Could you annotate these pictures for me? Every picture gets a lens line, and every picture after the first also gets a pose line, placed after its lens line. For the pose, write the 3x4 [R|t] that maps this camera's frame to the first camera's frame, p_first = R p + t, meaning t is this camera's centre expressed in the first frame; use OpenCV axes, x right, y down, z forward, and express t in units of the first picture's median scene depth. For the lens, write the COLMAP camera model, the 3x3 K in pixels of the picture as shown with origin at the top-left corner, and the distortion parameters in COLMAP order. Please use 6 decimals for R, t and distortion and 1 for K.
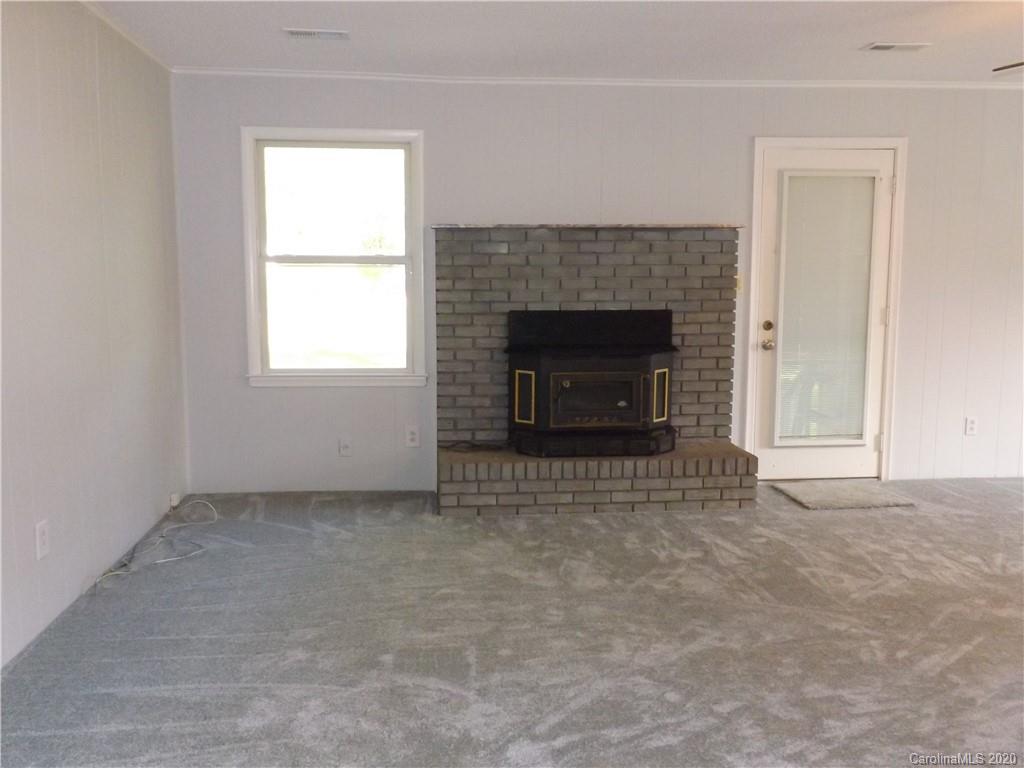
lens RADIAL K [[863.2, 0, 506.8], [0, 863.2, 380.6], [0, 0, 1]] dist [0.005098, -0.002742]
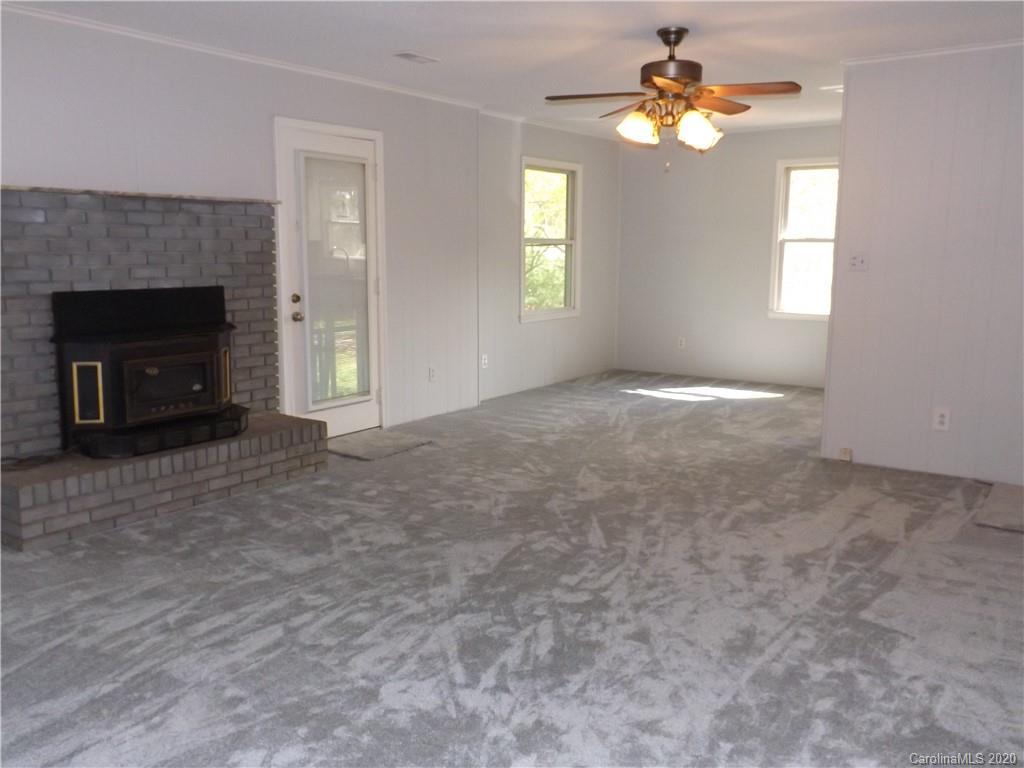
lens RADIAL K [[863.2, 0, 505.3], [0, 863.2, 384.4], [0, 0, 1]] dist [0.005098, -0.002742]
pose [[0.644995, -0.114036, 0.755630, -0.361239], [0.086272, 0.993348, 0.076271, -0.019071], [-0.759301, 0.015995, 0.650542, 0.132734]]
